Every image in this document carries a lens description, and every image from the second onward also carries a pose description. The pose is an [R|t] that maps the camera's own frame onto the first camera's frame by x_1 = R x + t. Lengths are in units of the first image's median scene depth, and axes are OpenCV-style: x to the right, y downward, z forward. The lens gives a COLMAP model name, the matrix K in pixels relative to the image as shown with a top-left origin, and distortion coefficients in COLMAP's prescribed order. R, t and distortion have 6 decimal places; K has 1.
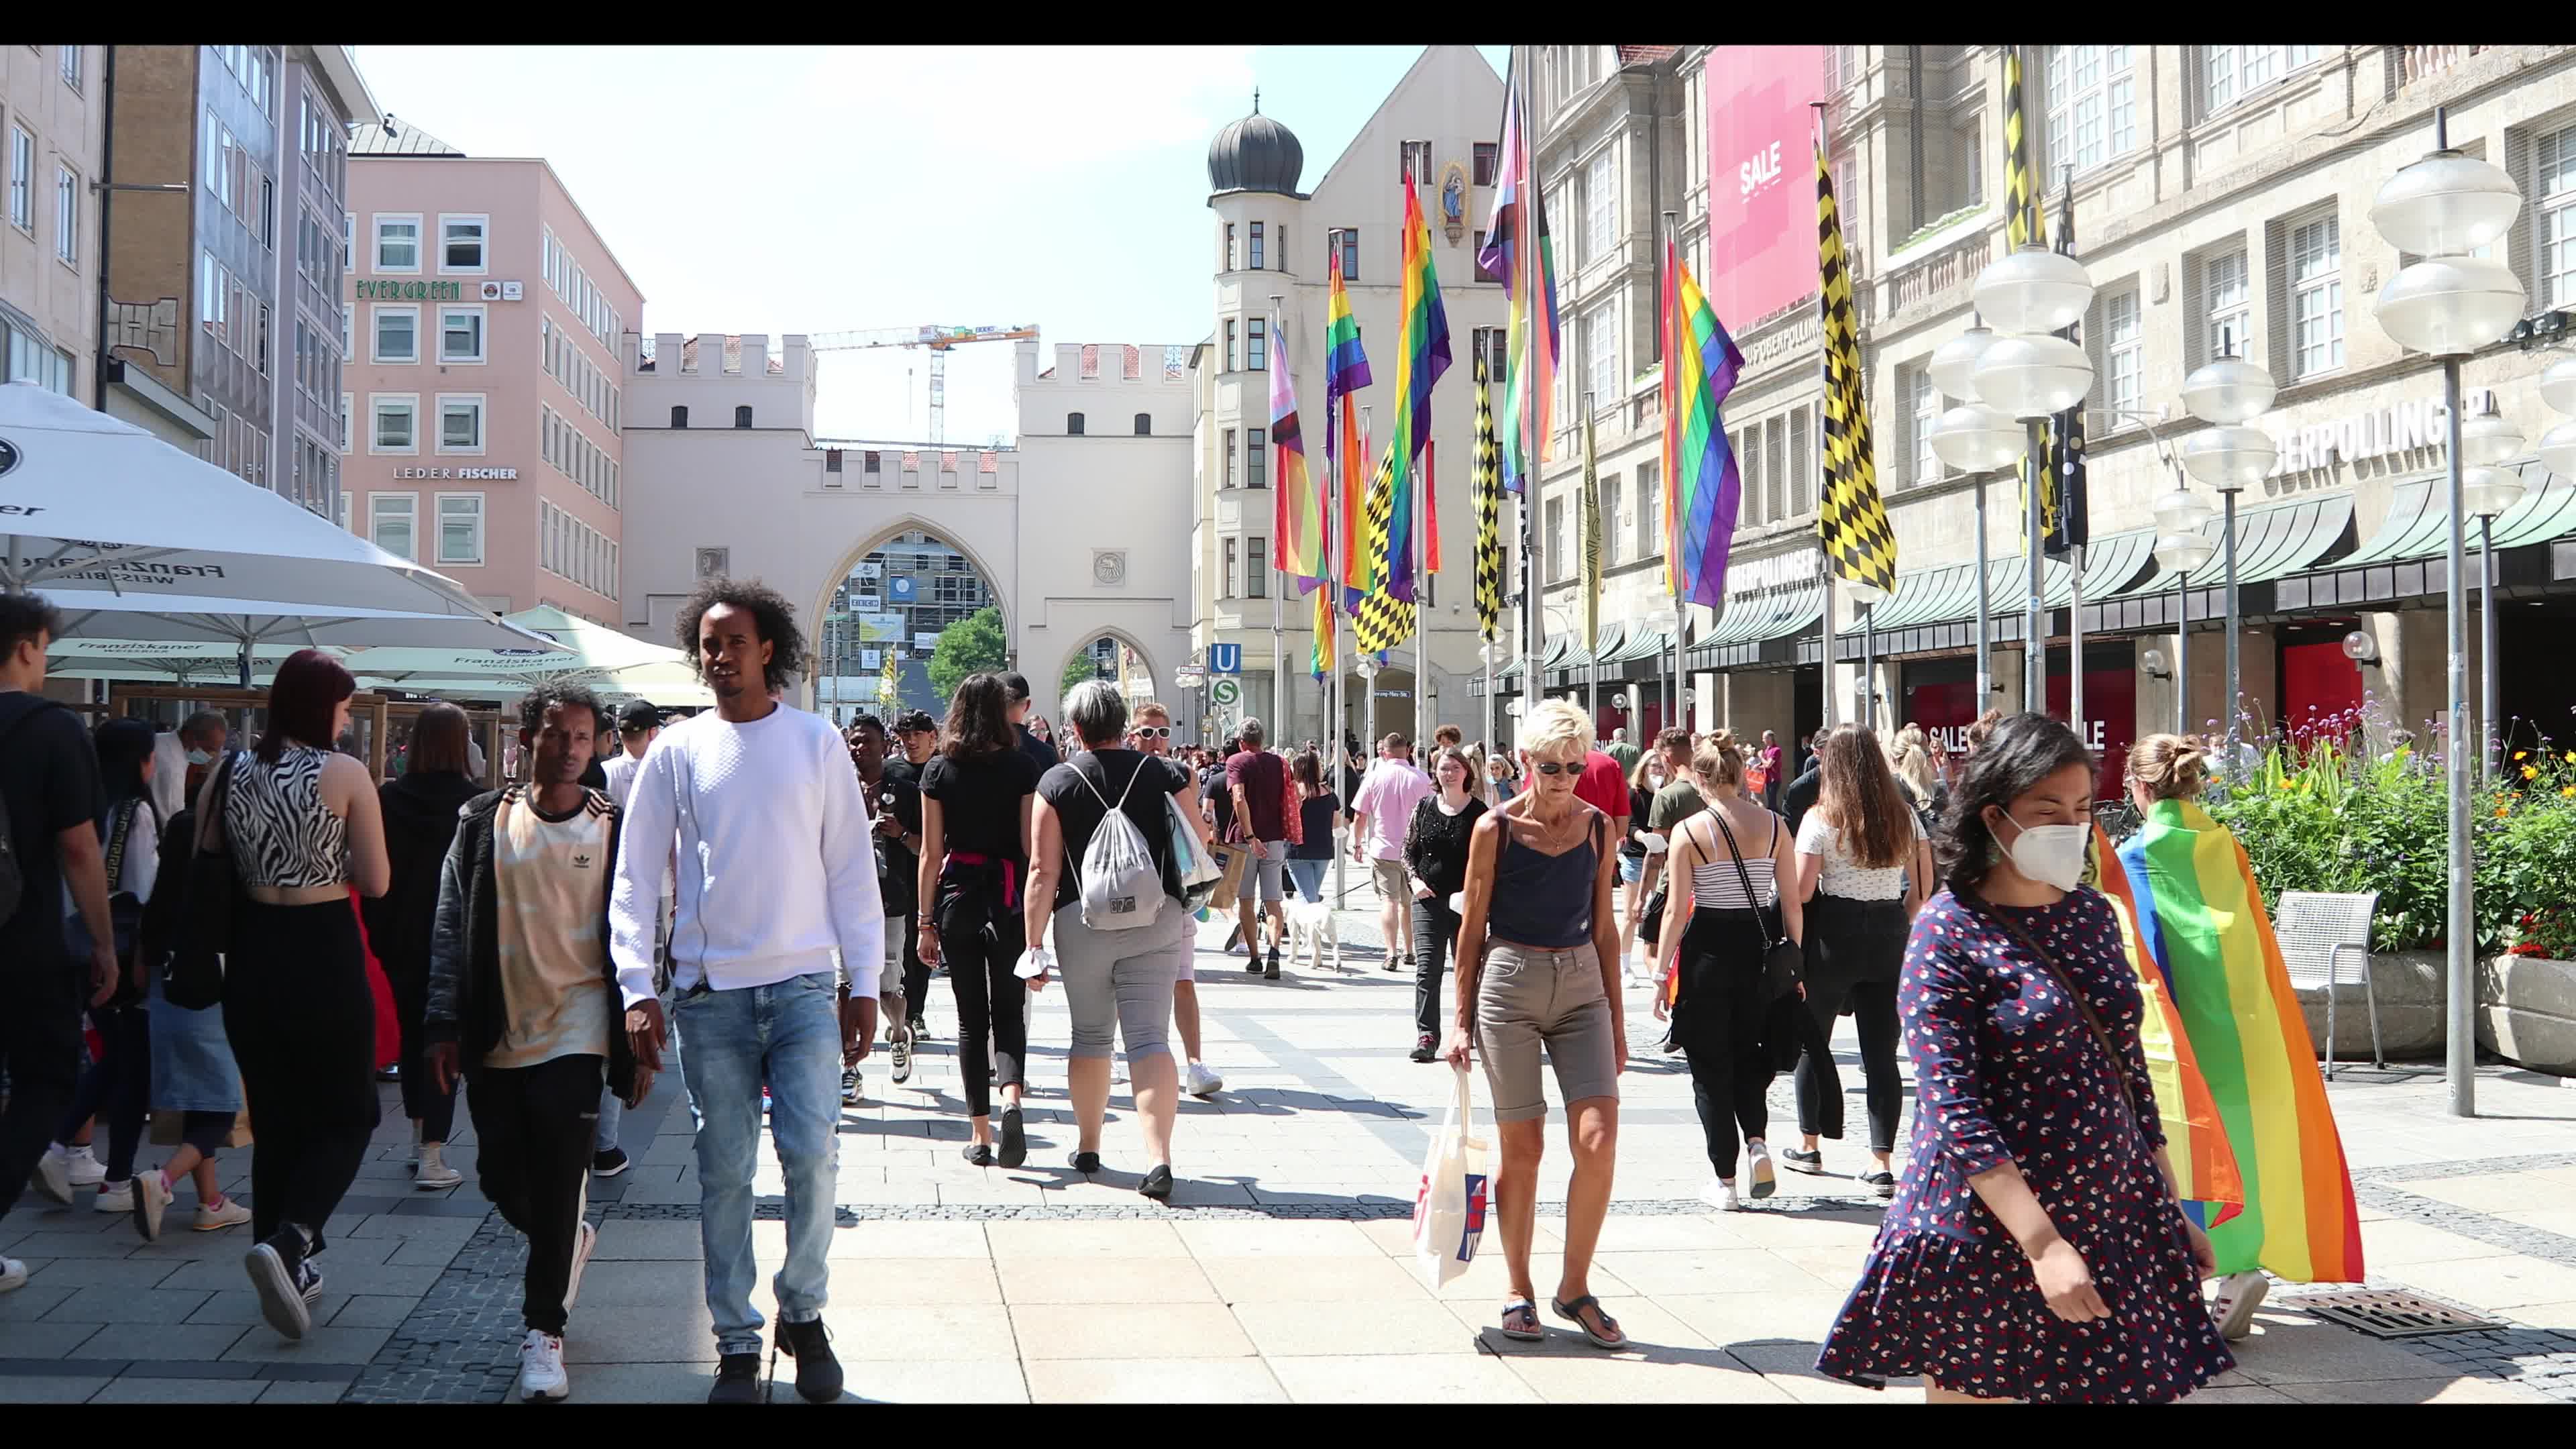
lens RADIAL K [[13336.4, 0, 1172.7], [0, 13336.4, 772.3], [0, 0, 1]] dist [1.724286, -5.687805]
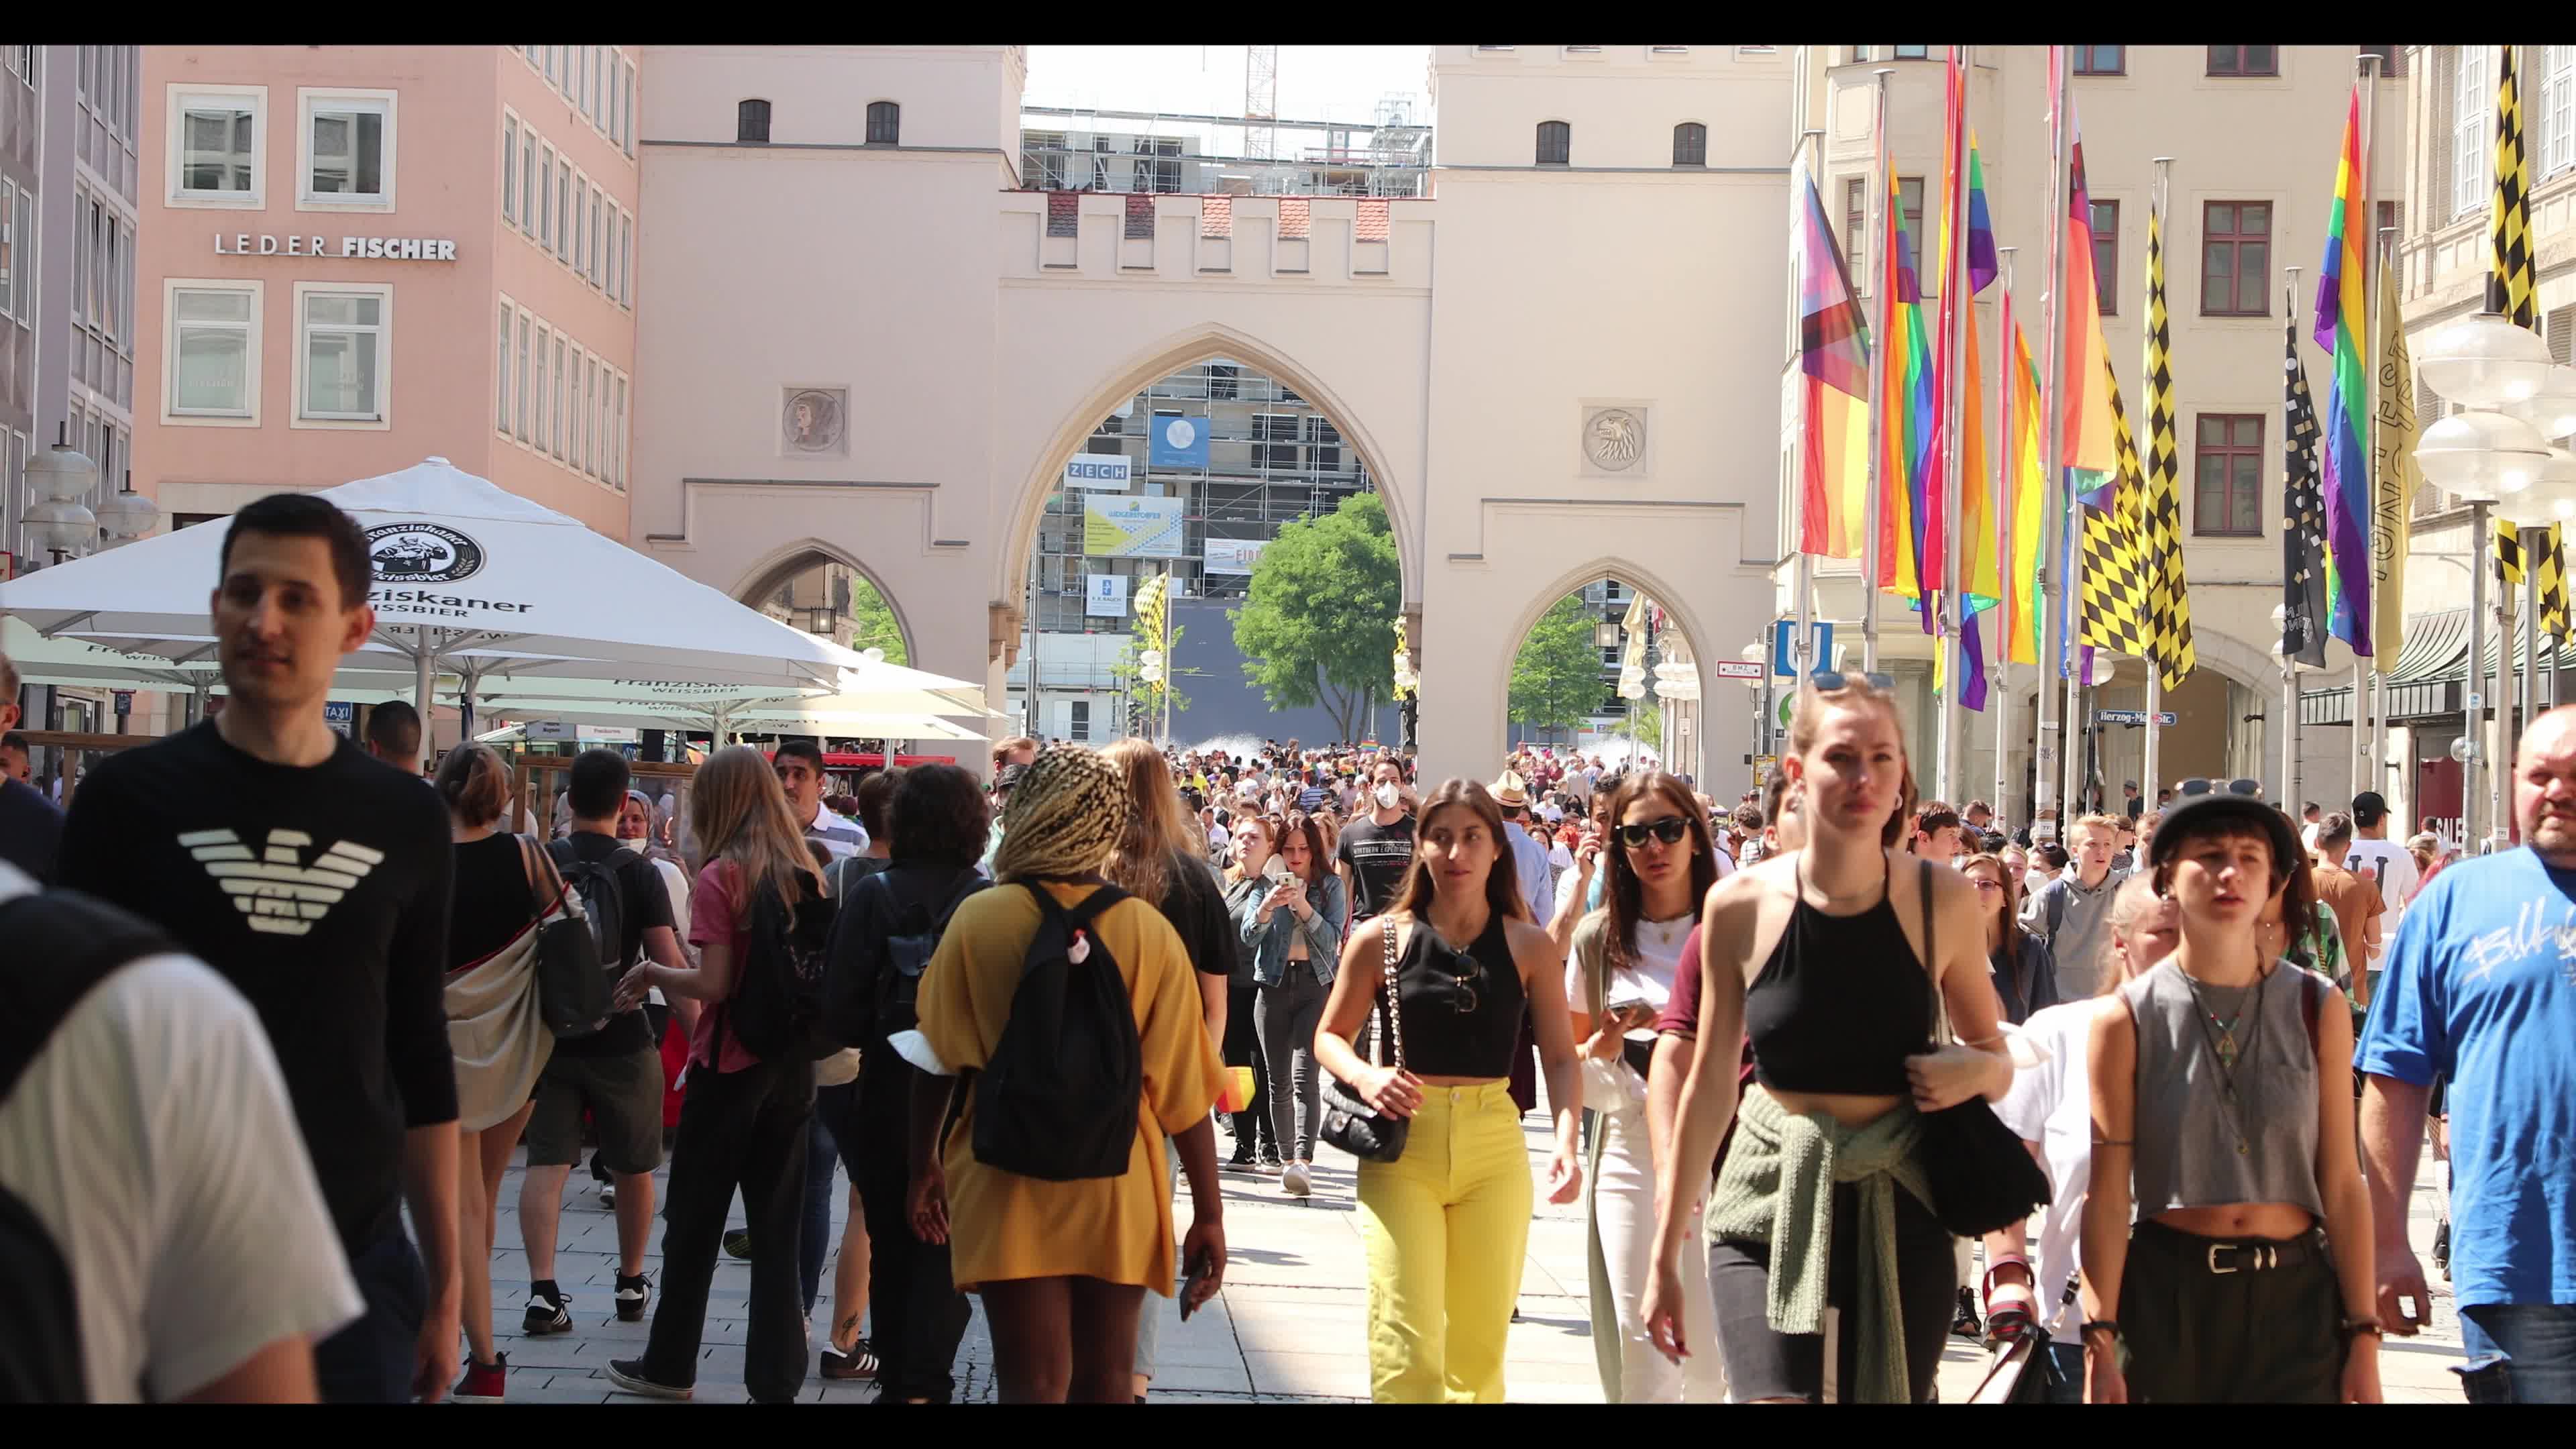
lens RADIAL K [[13336.4, 0, 1172.7], [0, 13336.4, 772.3], [0, 0, 1]] dist [1.724286, -5.687805]
pose [[0.999427, 0.019047, -0.027967, -0.006997], [-0.019215, 0.999799, -0.005749, 0.000154], [0.027852, 0.006283, 0.999592, 0.506020]]
